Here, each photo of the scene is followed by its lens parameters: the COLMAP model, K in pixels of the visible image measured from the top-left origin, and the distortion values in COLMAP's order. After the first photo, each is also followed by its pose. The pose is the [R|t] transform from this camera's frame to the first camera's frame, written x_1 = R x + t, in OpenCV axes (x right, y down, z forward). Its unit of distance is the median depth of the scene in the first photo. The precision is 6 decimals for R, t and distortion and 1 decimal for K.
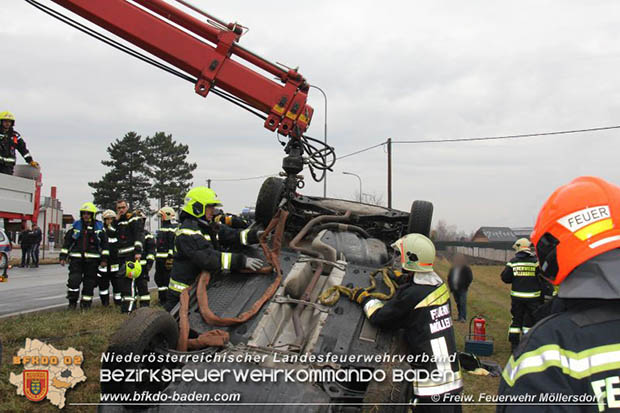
lens RADIAL K [[644.1, 0, 307.9], [0, 644.1, 202.1], [0, 0, 1]] dist [-0.026046, 0.000000]
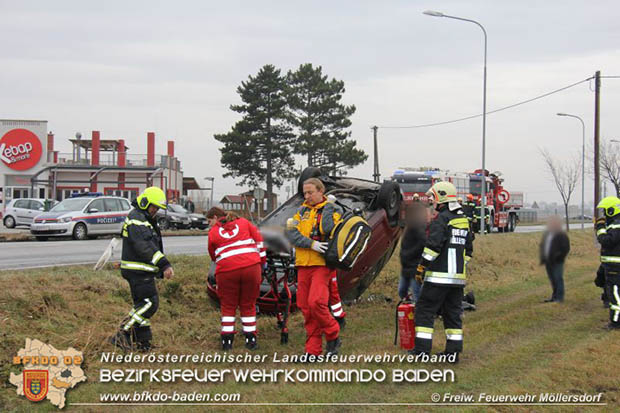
lens RADIAL K [[986.7, 0, 310.1], [0, 986.7, 205.4], [0, 0, 1]] dist [0.088838, 0.000000]
pose [[0.972342, -0.004036, -0.233525, 0.038173], [0.016335, 0.998577, 0.050759, -0.004690], [0.232988, -0.053169, 0.971025, -0.104611]]
